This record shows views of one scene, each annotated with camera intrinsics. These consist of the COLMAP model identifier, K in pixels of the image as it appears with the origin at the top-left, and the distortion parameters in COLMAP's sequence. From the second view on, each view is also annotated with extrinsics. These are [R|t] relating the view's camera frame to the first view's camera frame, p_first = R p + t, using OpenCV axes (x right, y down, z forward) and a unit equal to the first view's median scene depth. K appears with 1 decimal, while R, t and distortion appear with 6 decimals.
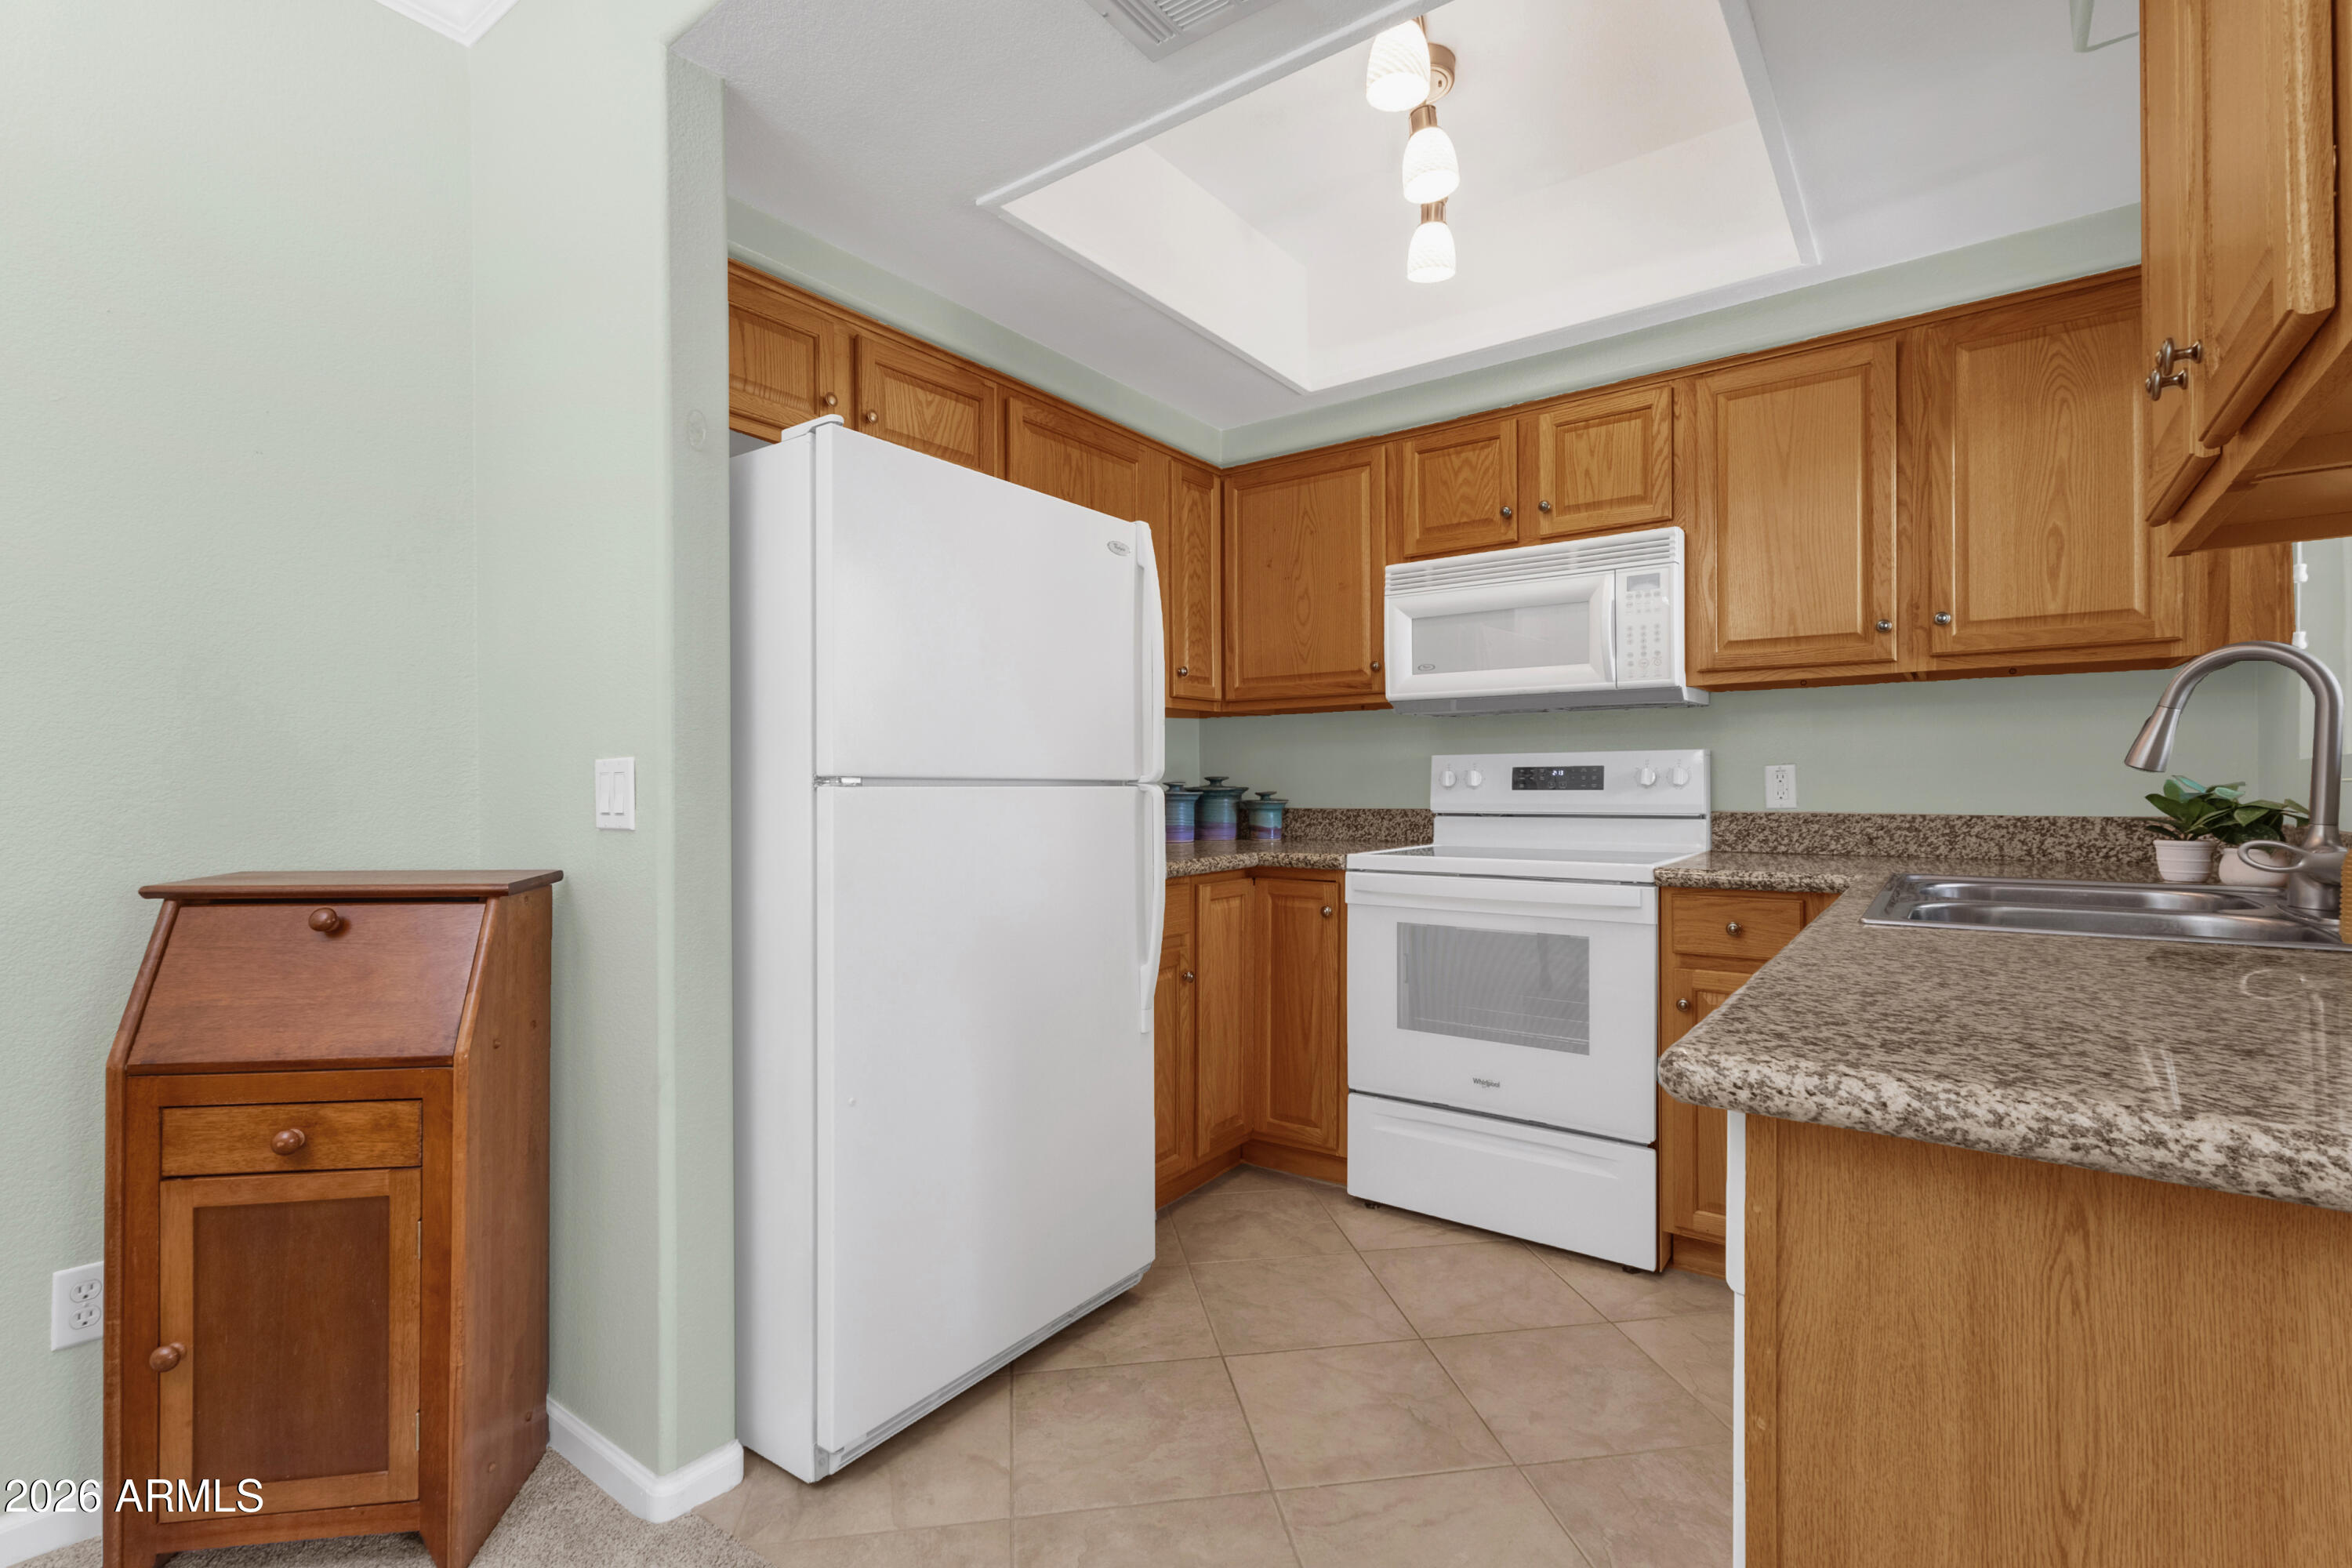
lens RADIAL K [[1074.3, 0, 1175.9], [0, 1074.3, 783.5], [0, 0, 1]] dist [0.000811, 0.001224]
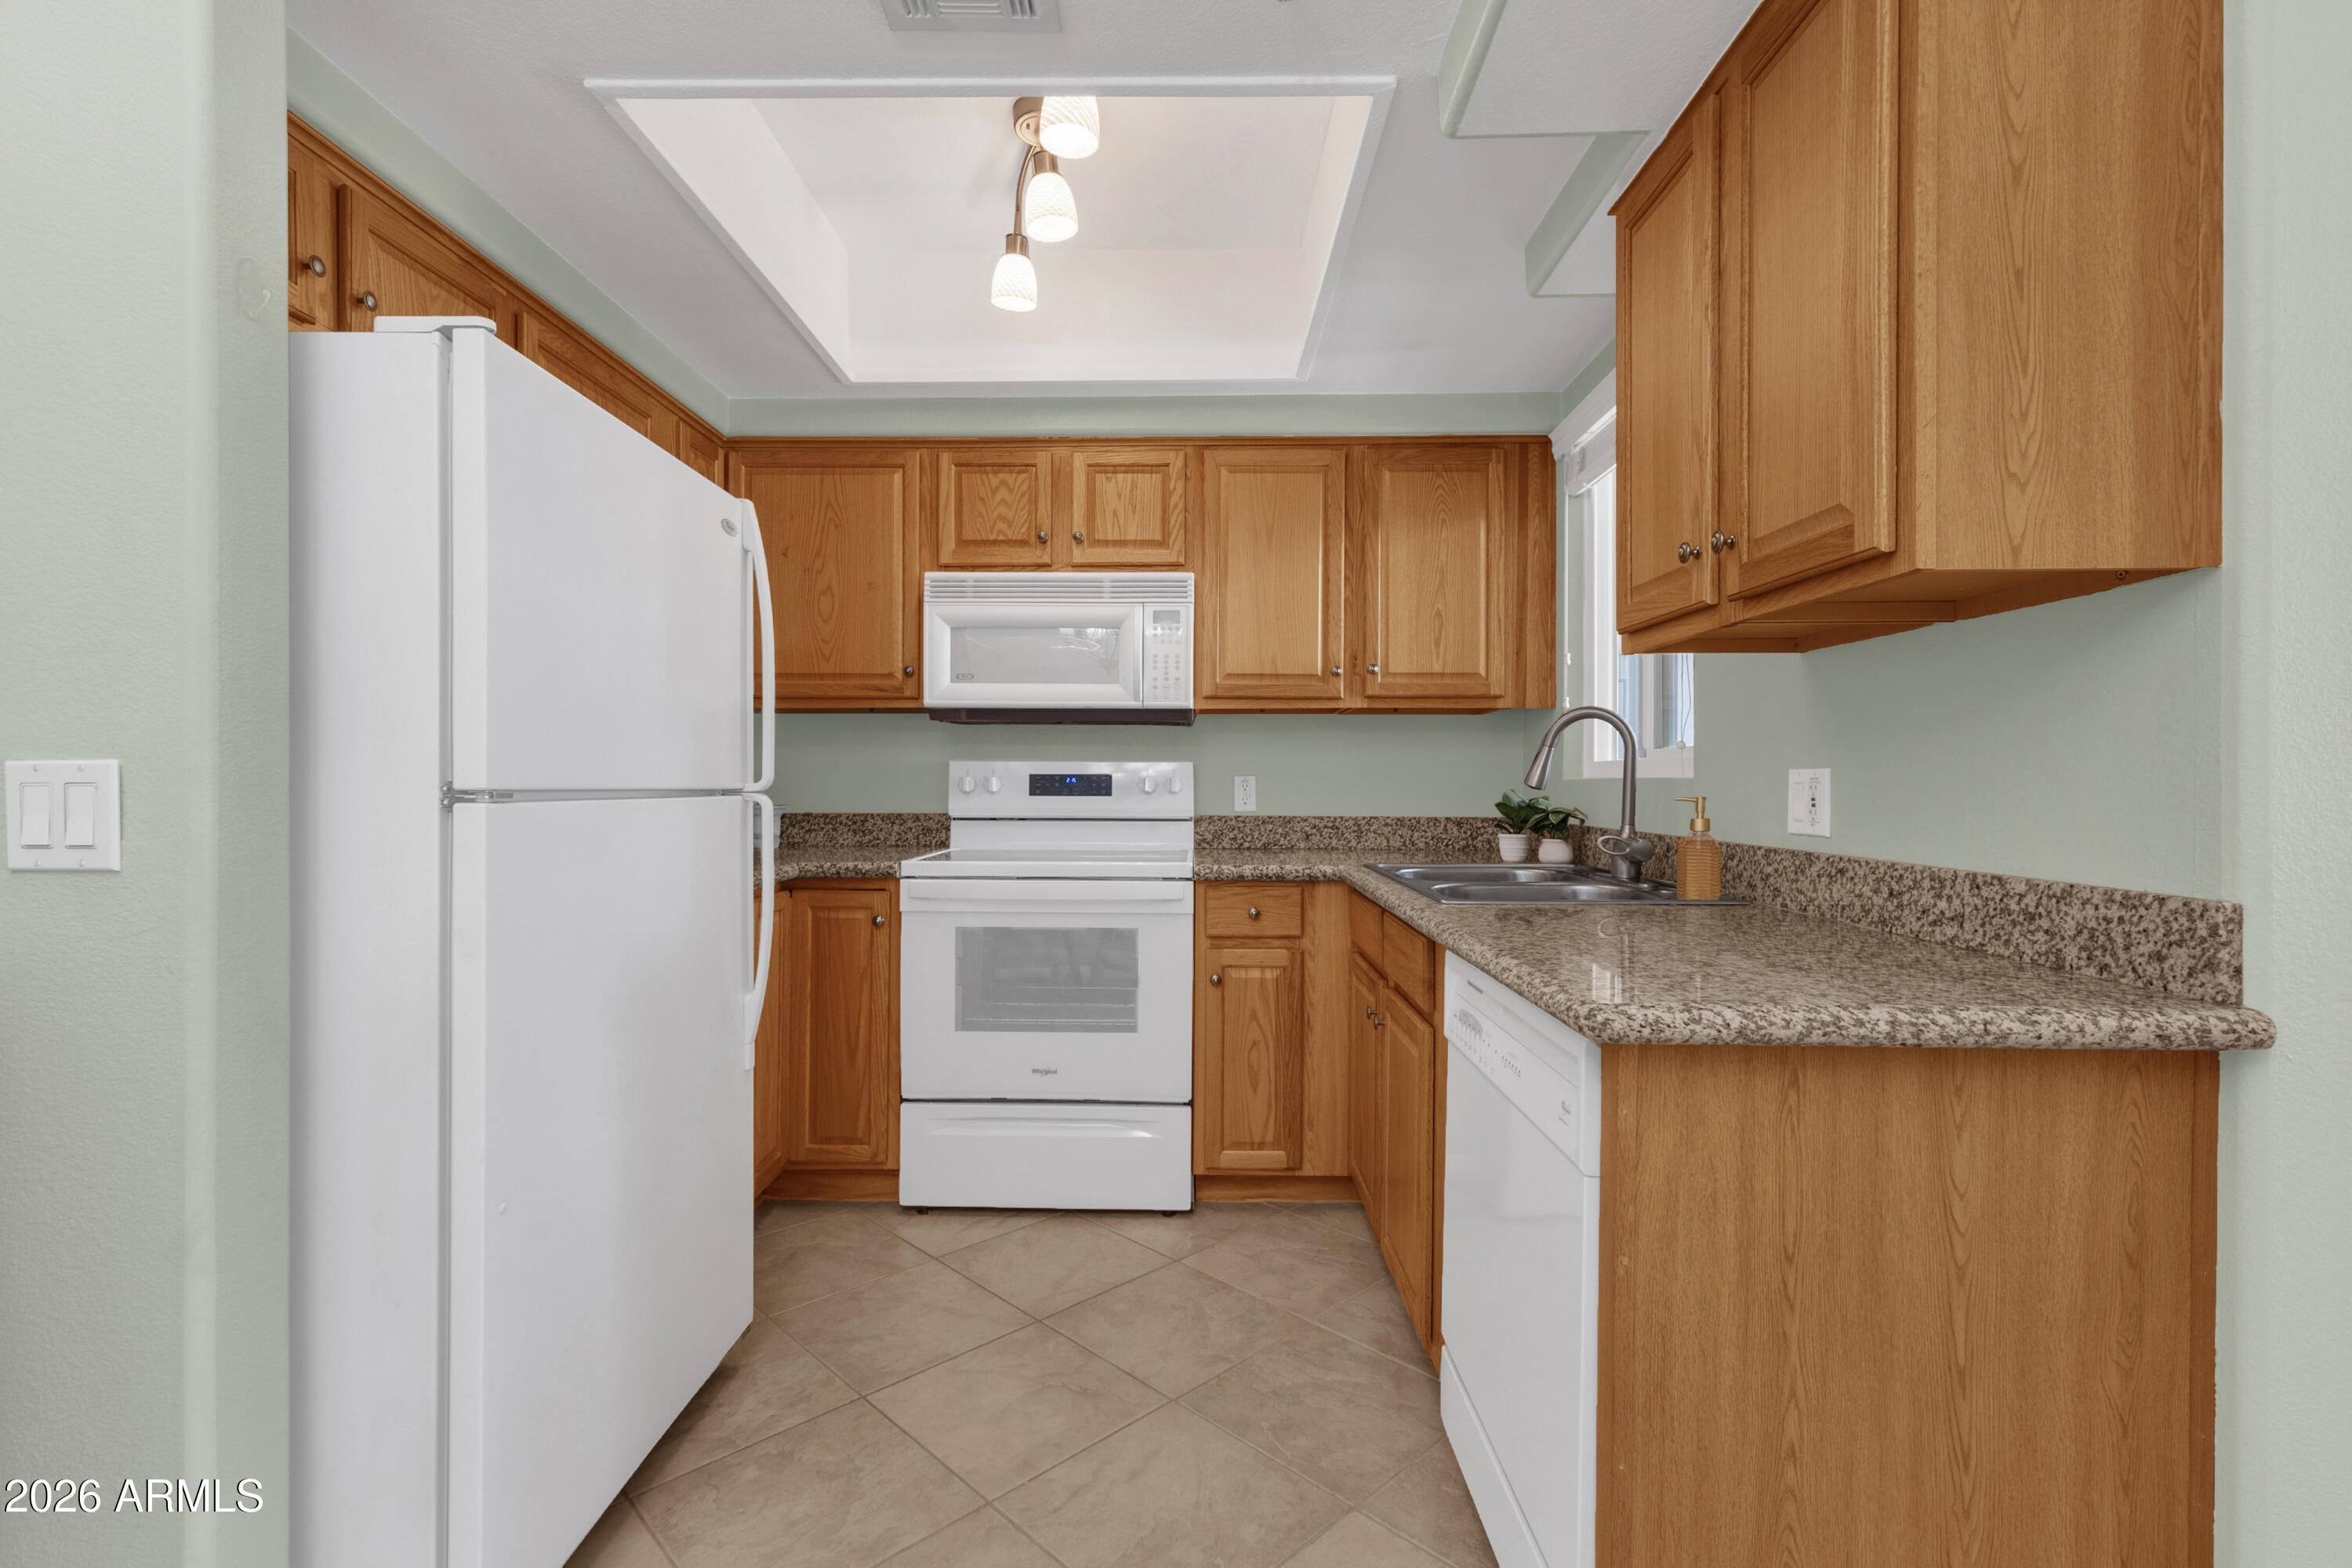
lens RADIAL K [[1074.3, 0, 1174.5], [0, 1074.3, 783.2], [0, 0, 1]] dist [0.000811, 0.001224]
pose [[0.814005, 0.006909, 0.580817, -0.259084], [-0.009133, 0.999958, 0.000905, -0.011808], [-0.580786, -0.006041, 0.814034, 0.062720]]
